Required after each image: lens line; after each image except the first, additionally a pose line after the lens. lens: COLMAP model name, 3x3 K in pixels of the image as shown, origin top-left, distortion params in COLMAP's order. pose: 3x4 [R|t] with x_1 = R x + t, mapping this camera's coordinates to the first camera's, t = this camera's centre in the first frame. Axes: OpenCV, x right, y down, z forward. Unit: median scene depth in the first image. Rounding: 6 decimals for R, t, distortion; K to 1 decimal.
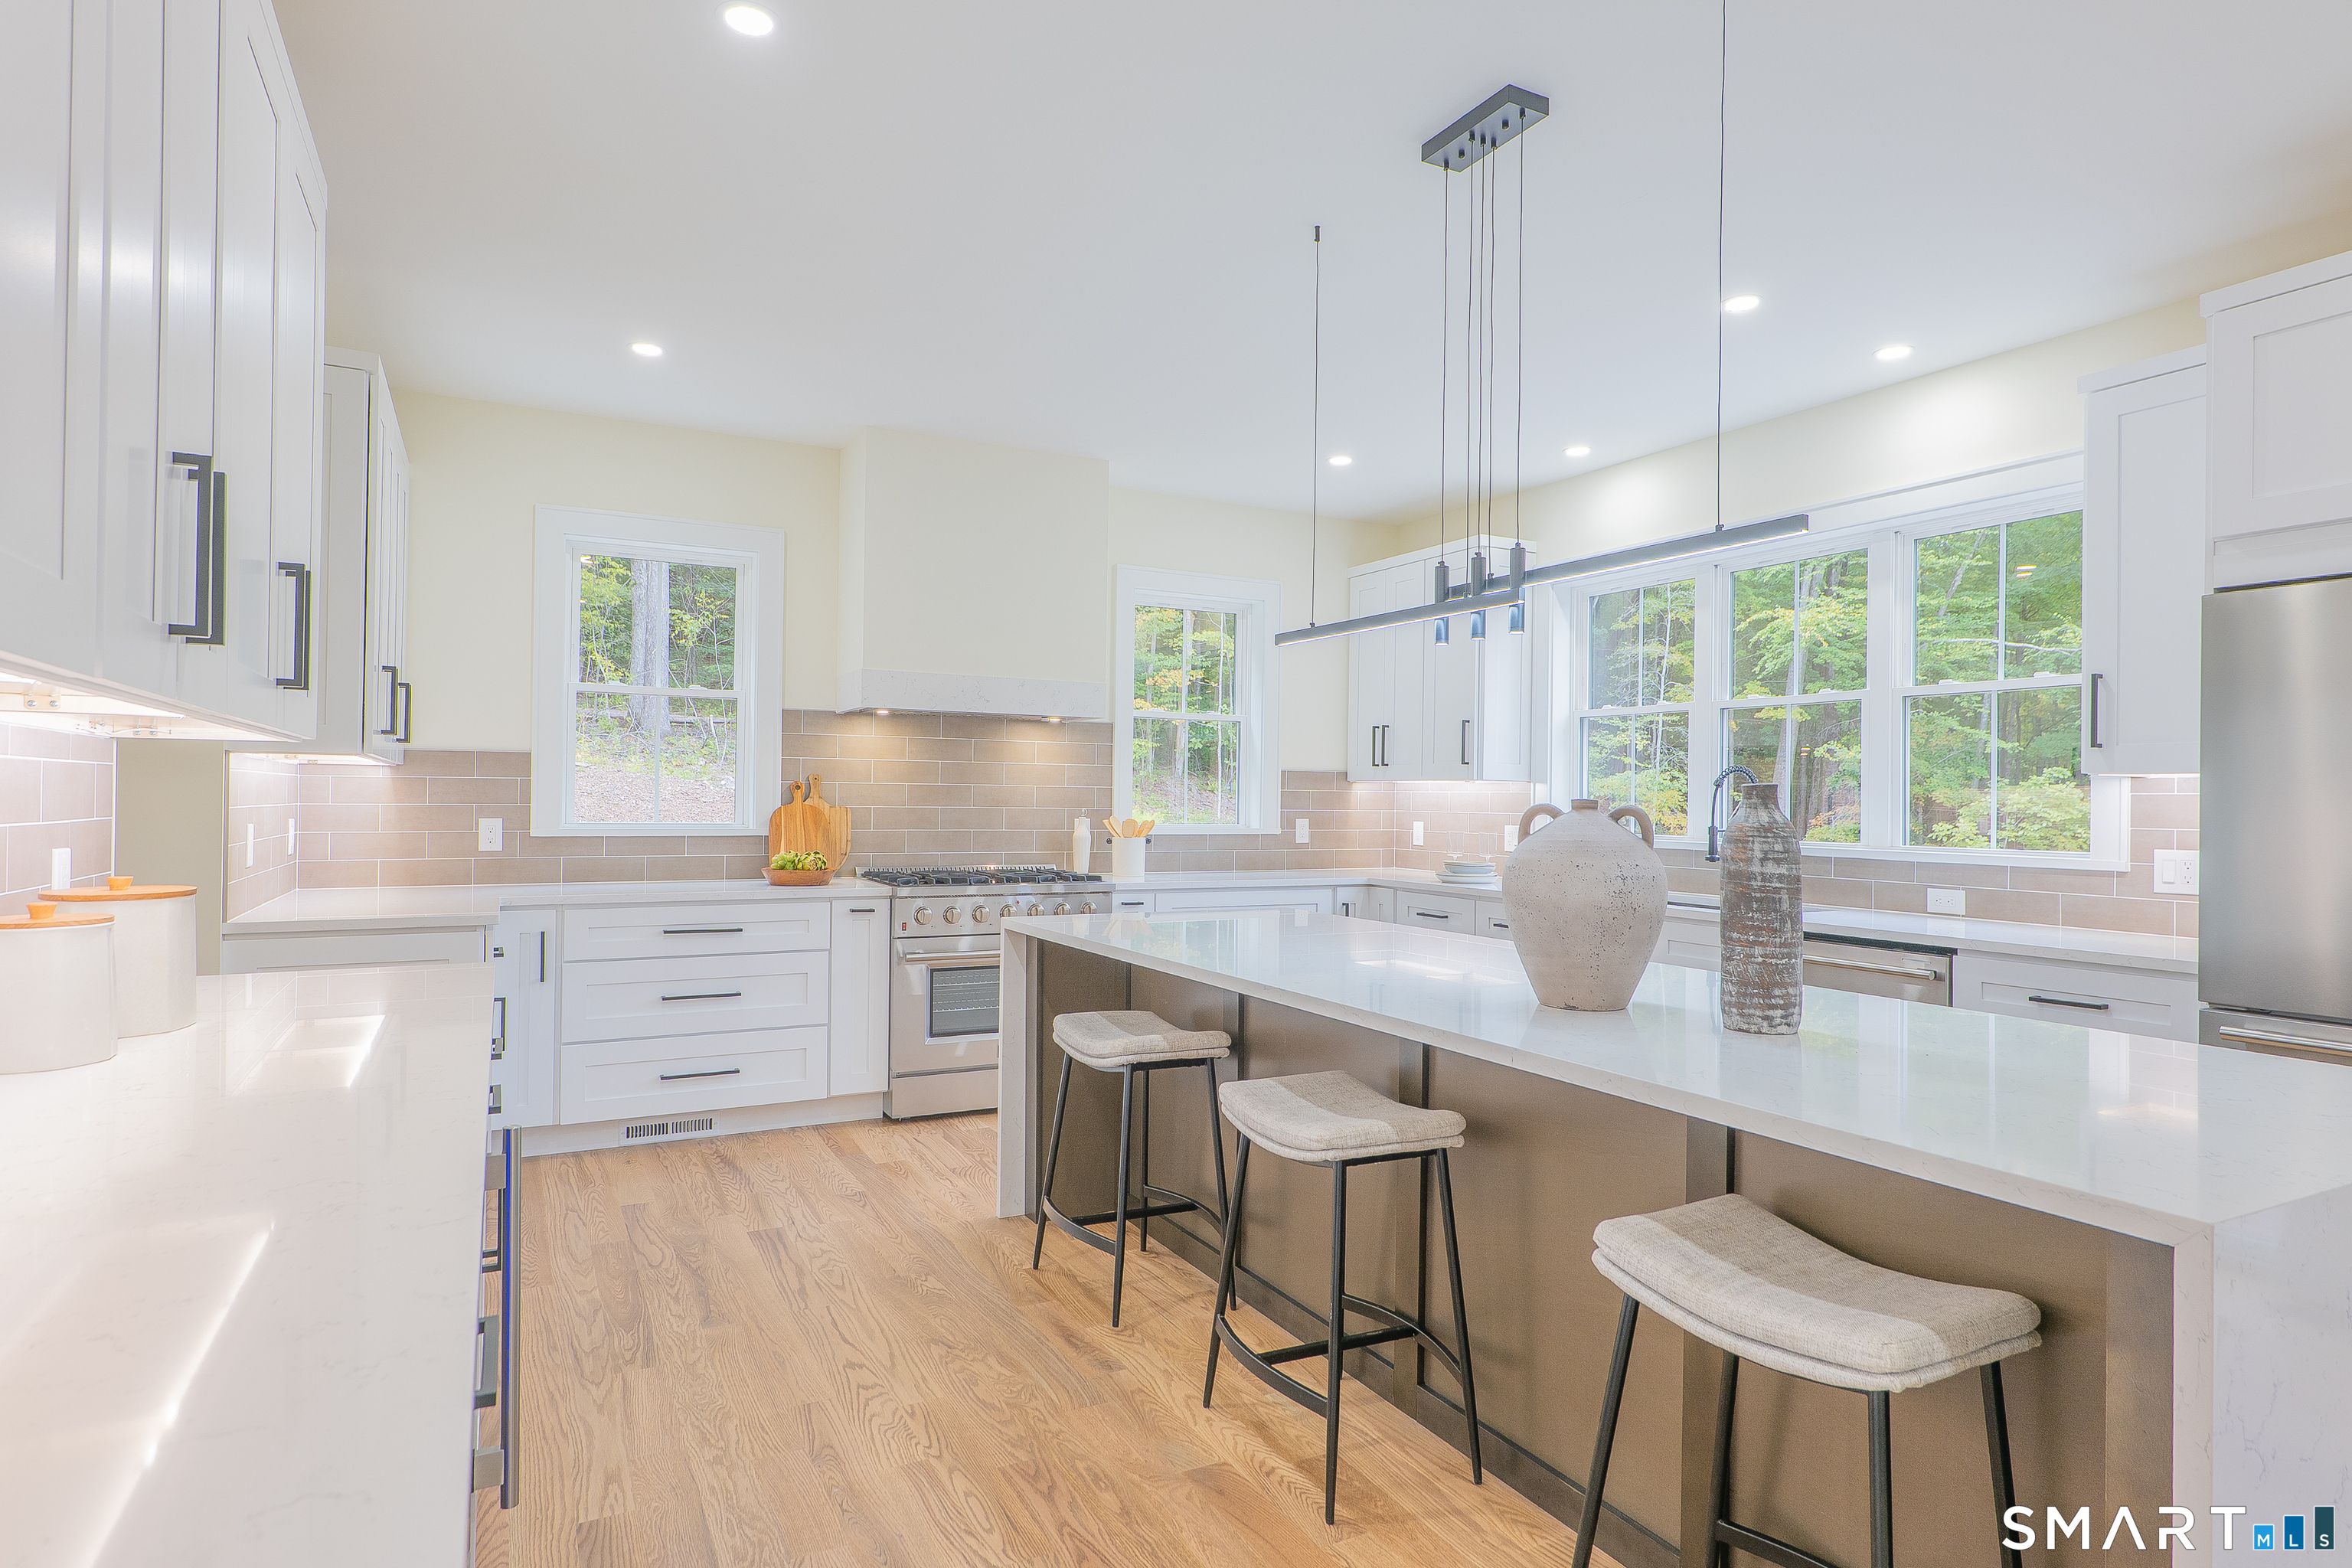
lens RADIAL K [[1309.2, 0, 1176.0], [0, 1309.2, 784.0], [0, 0, 1]] dist [-0.002356, -0.002341]
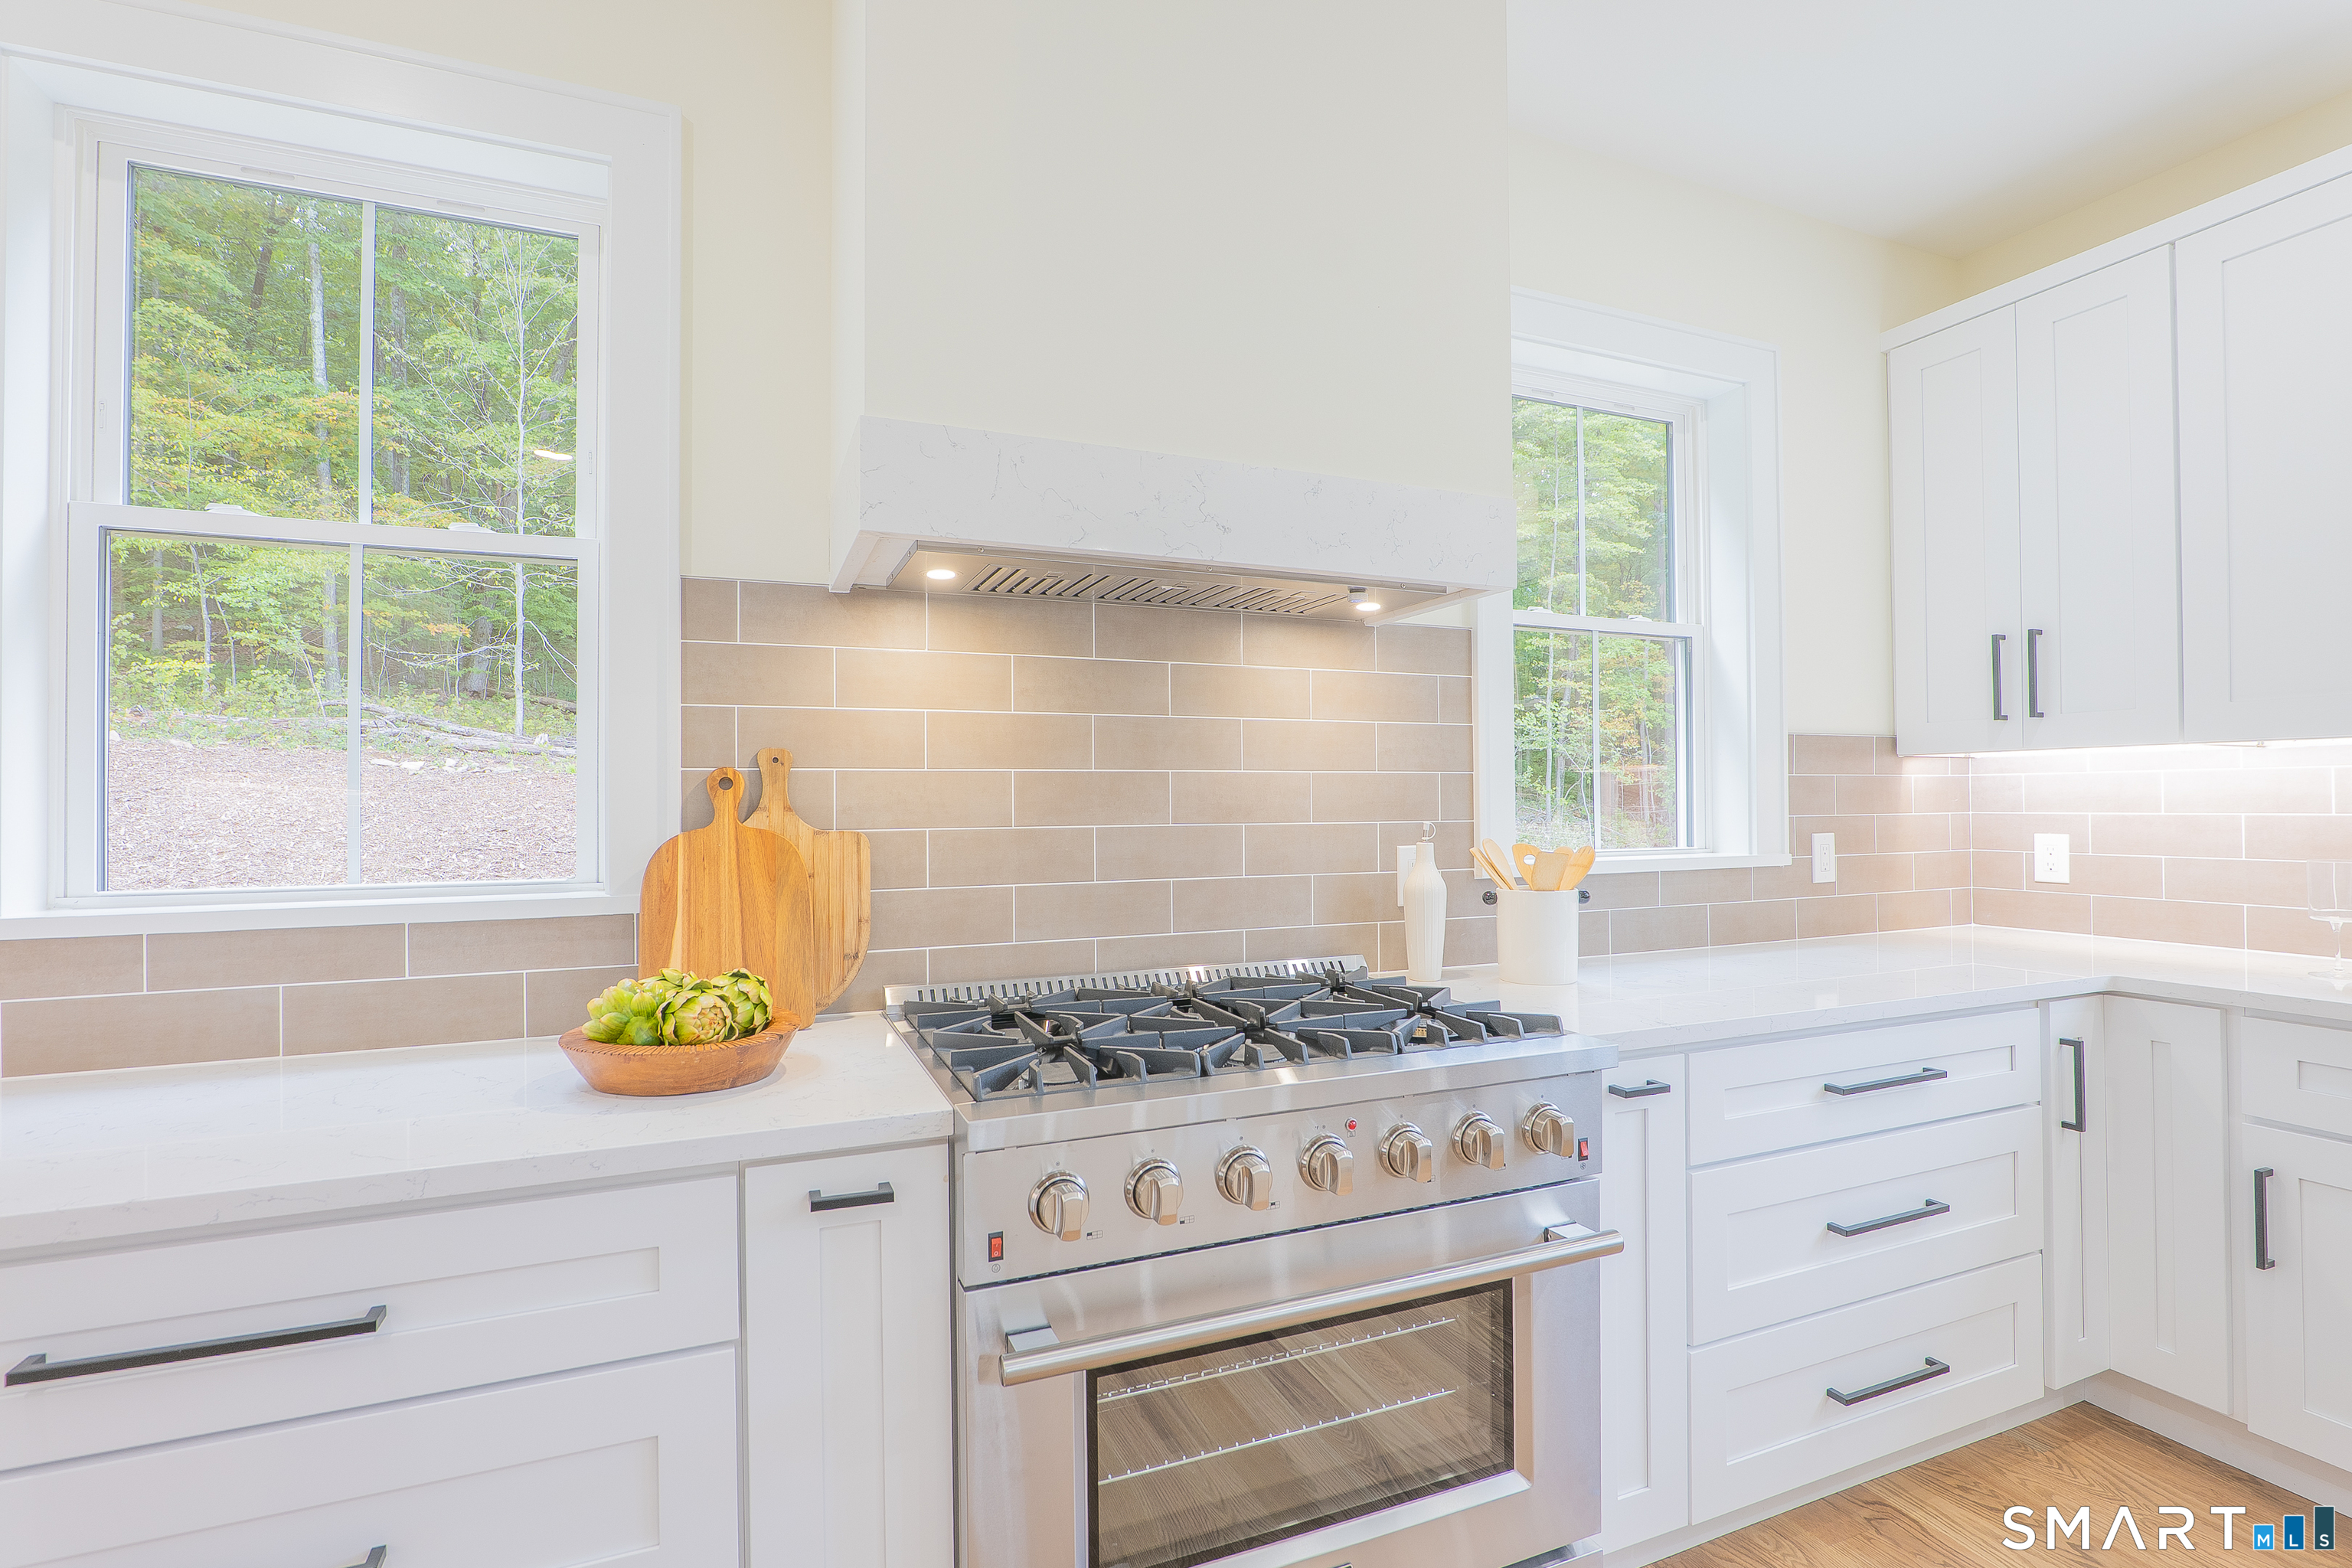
lens RADIAL K [[1084.2, 0, 1197.5], [0, 1084.2, 791.8], [0, 0, 1]] dist [-0.010934, -0.000313]
pose [[0.997993, -0.019531, -0.060236, -0.133186], [0.019680, 0.999805, 0.001887, 0.006992], [0.060187, -0.003068, 0.998182, 0.693293]]
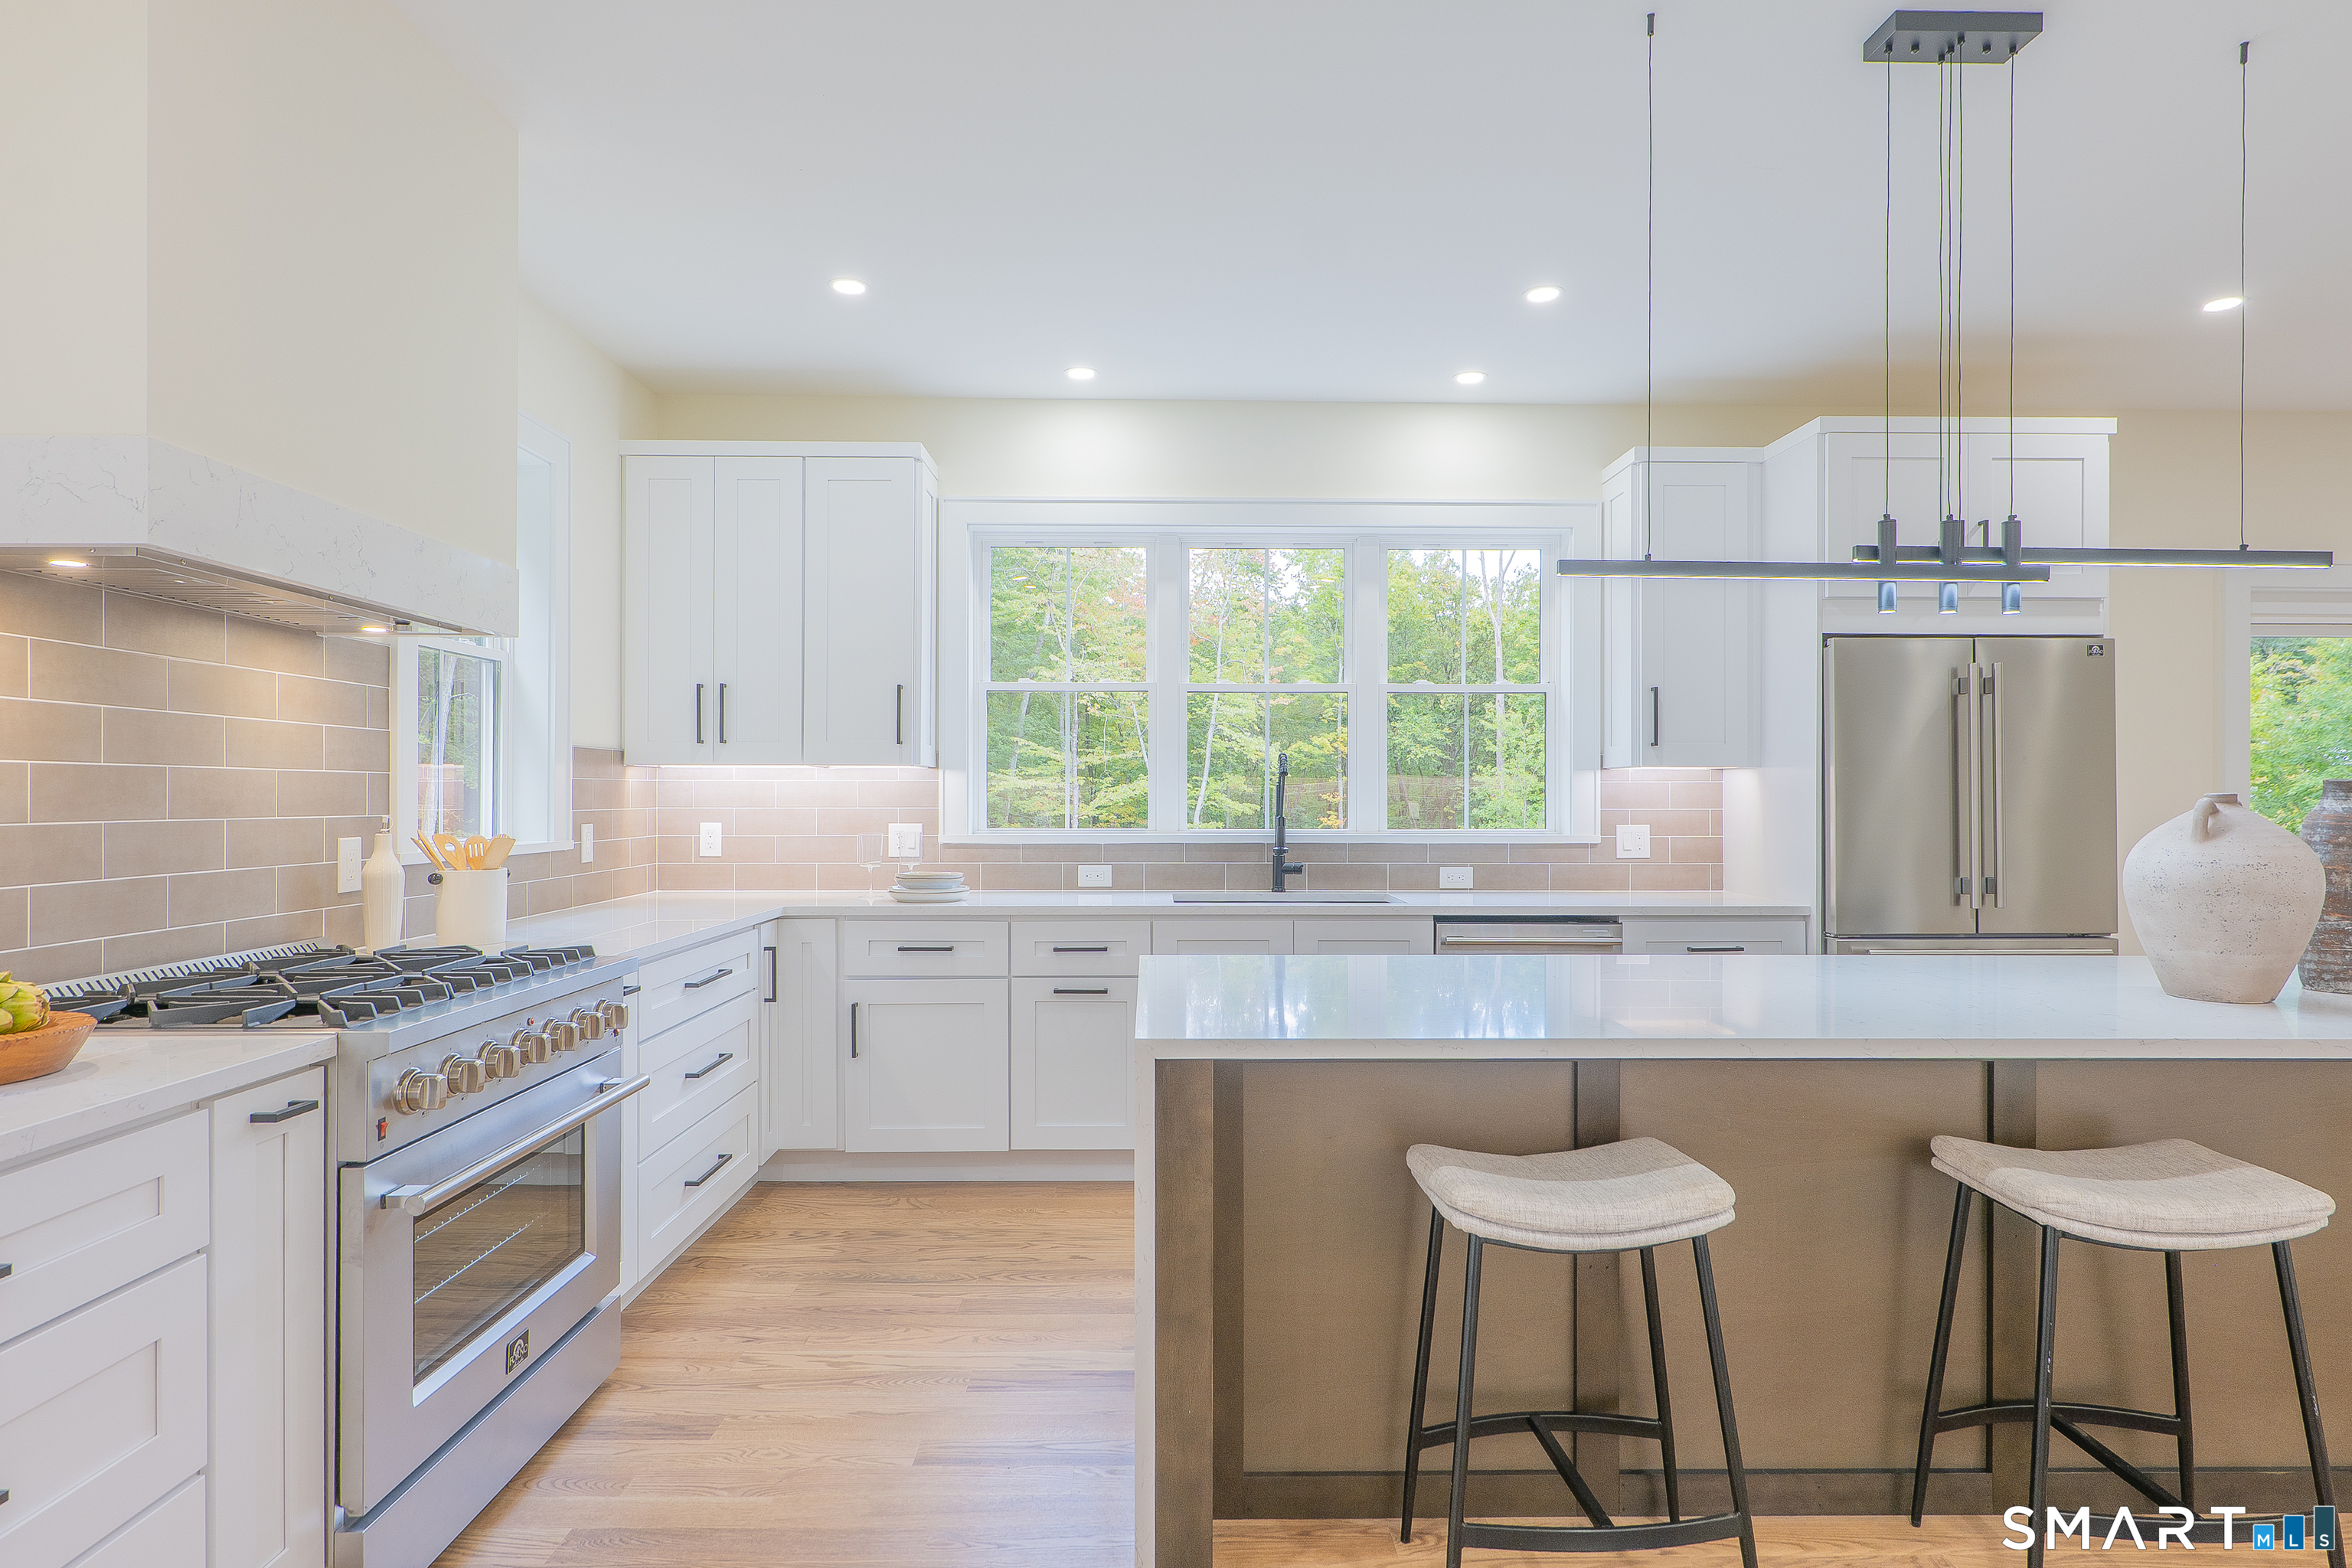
lens RADIAL K [[1309.2, 0, 1176.0], [0, 1309.2, 784.0], [0, 0, 1]] dist [-0.002356, -0.002341]
pose [[0.432460, -0.004776, 0.901641, -0.412844], [-0.006056, 0.999948, 0.008202, 0.000823], [-0.901633, -0.009007, 0.432408, 0.563202]]
